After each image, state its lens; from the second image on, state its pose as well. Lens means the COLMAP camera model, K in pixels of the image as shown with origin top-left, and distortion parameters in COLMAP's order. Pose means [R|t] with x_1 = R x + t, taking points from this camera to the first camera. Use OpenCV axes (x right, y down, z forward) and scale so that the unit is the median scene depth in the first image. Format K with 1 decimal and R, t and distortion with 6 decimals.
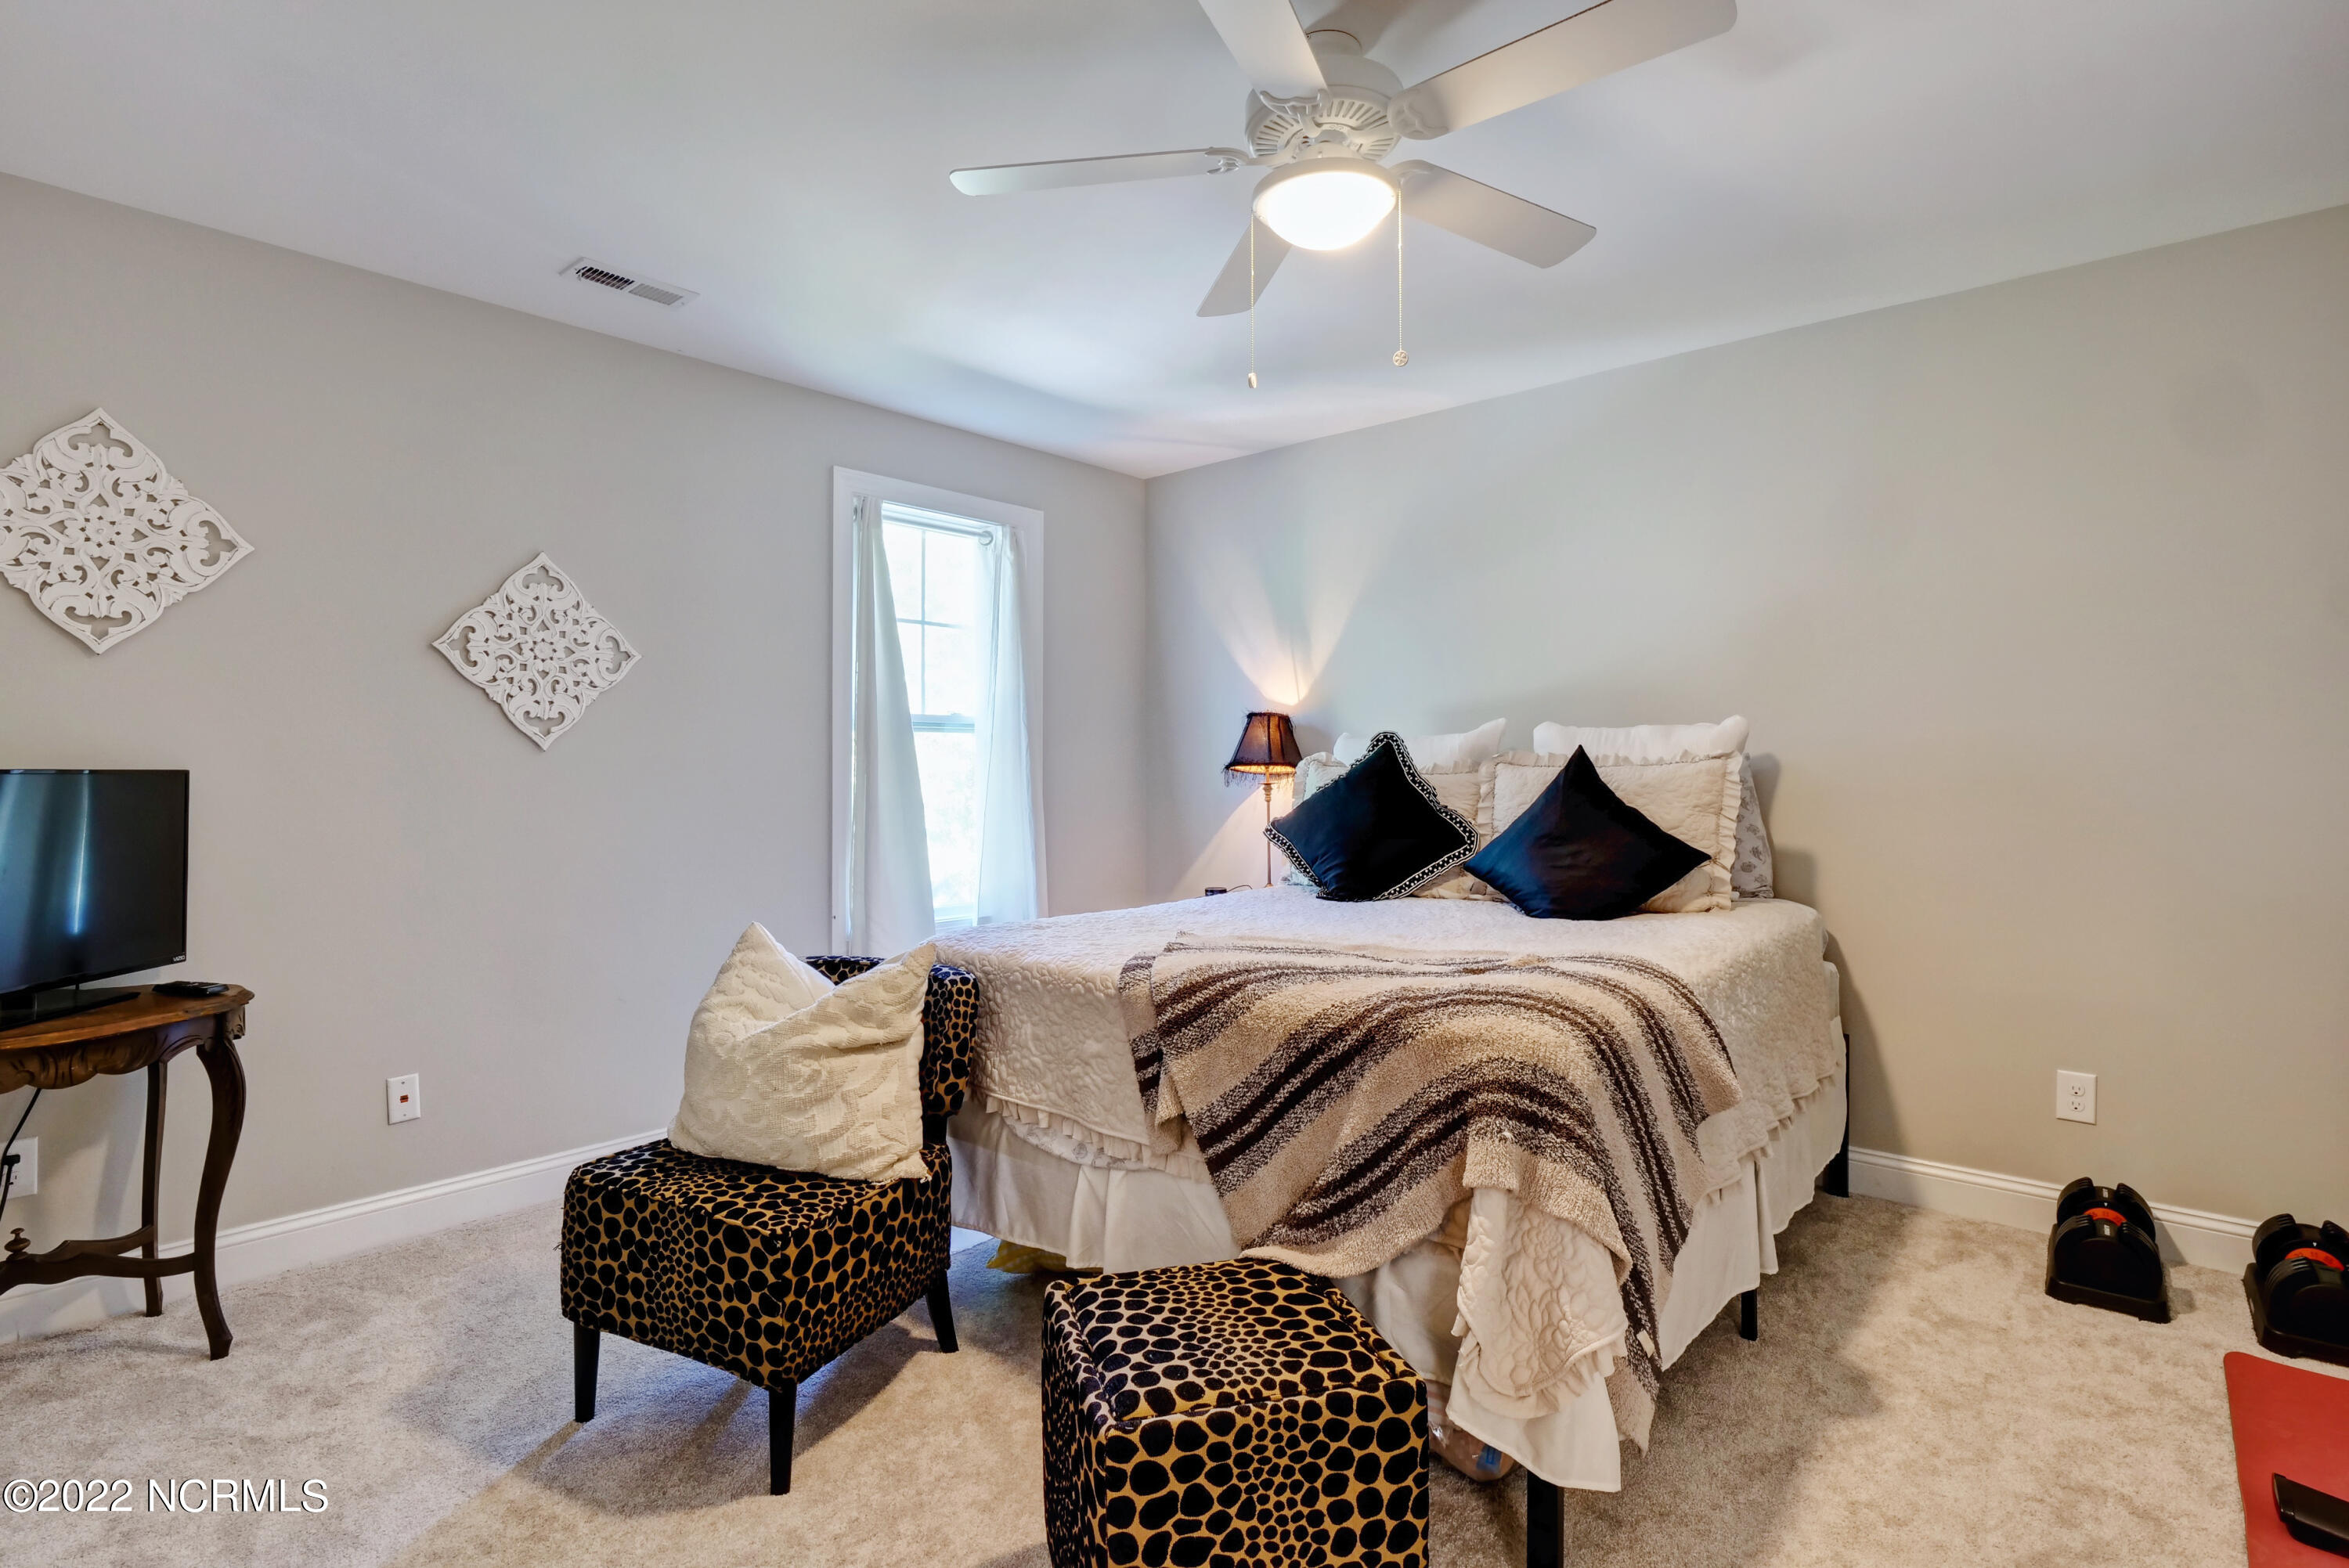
lens RADIAL K [[1135.0, 0, 1167.2], [0, 1135.0, 787.2], [0, 0, 1]] dist [0.002624, -0.000090]
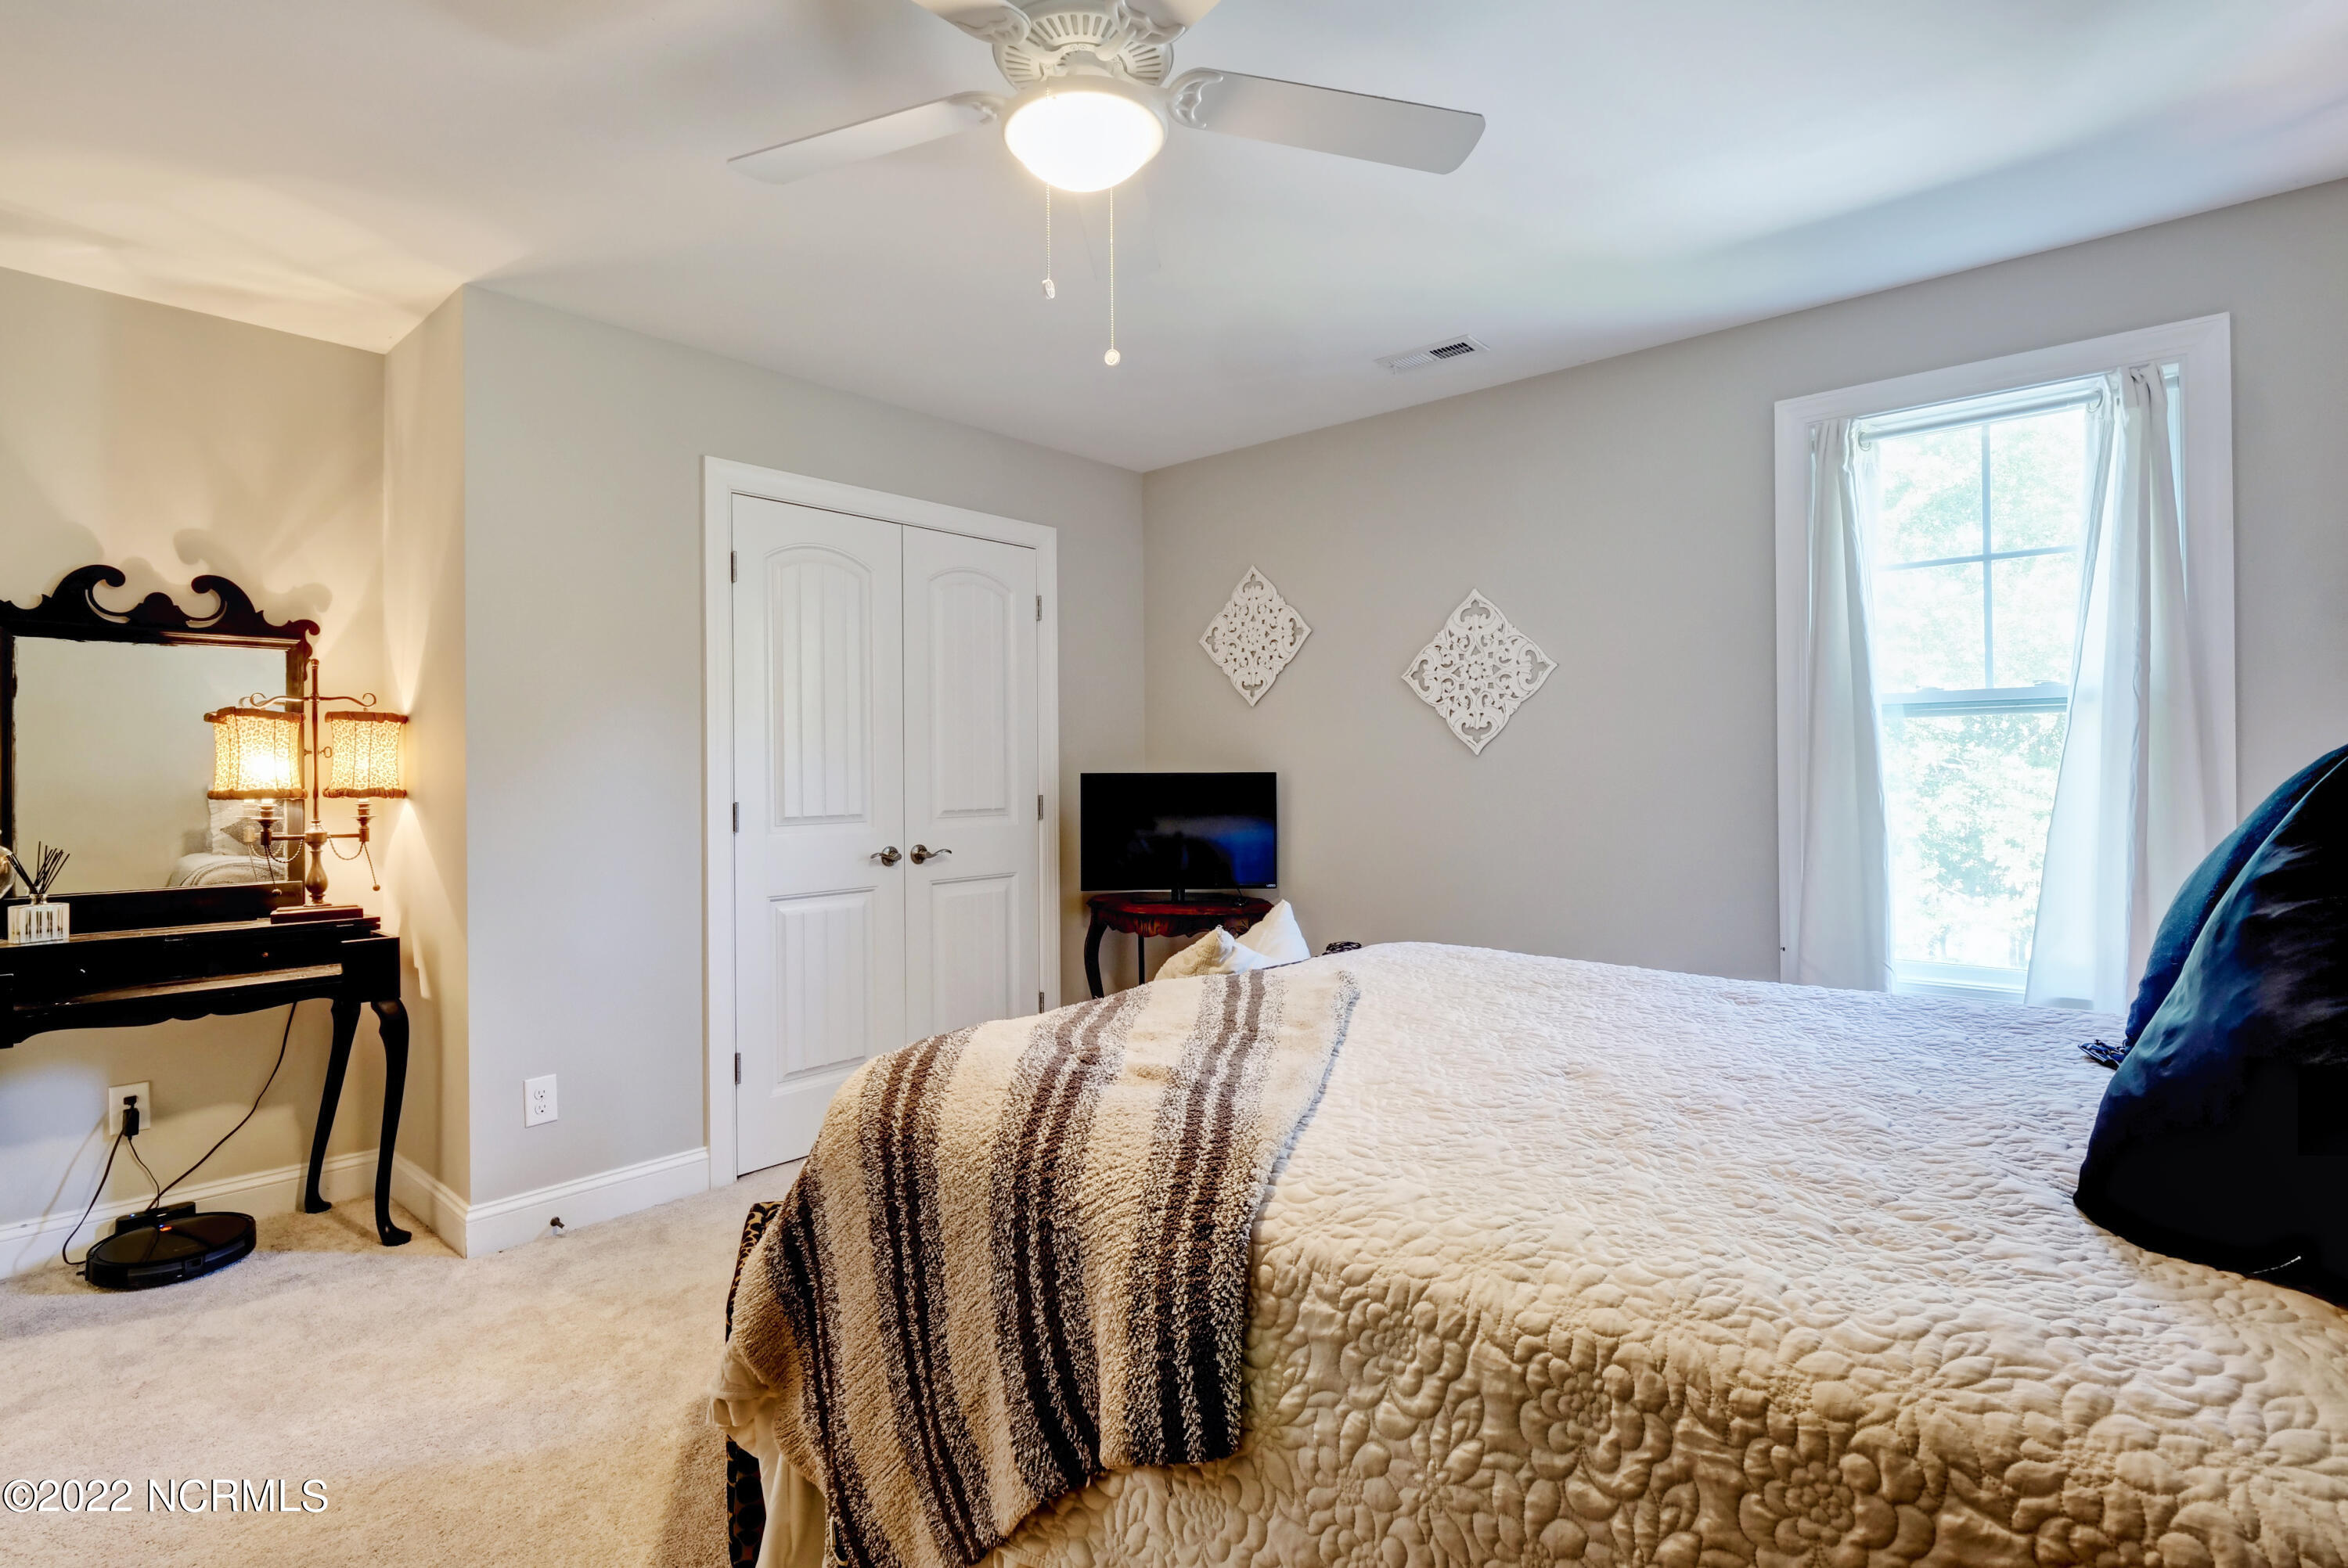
lens RADIAL K [[1134.5, 0, 1167.6], [0, 1134.5, 777.6], [0, 0, 1]] dist [0.002624, -0.000090]
pose [[-0.013746, -0.133086, -0.991009, 0.594607], [-0.133747, 0.982441, -0.130081, 0.180901], [0.990920, 0.130757, -0.031305, 0.733165]]
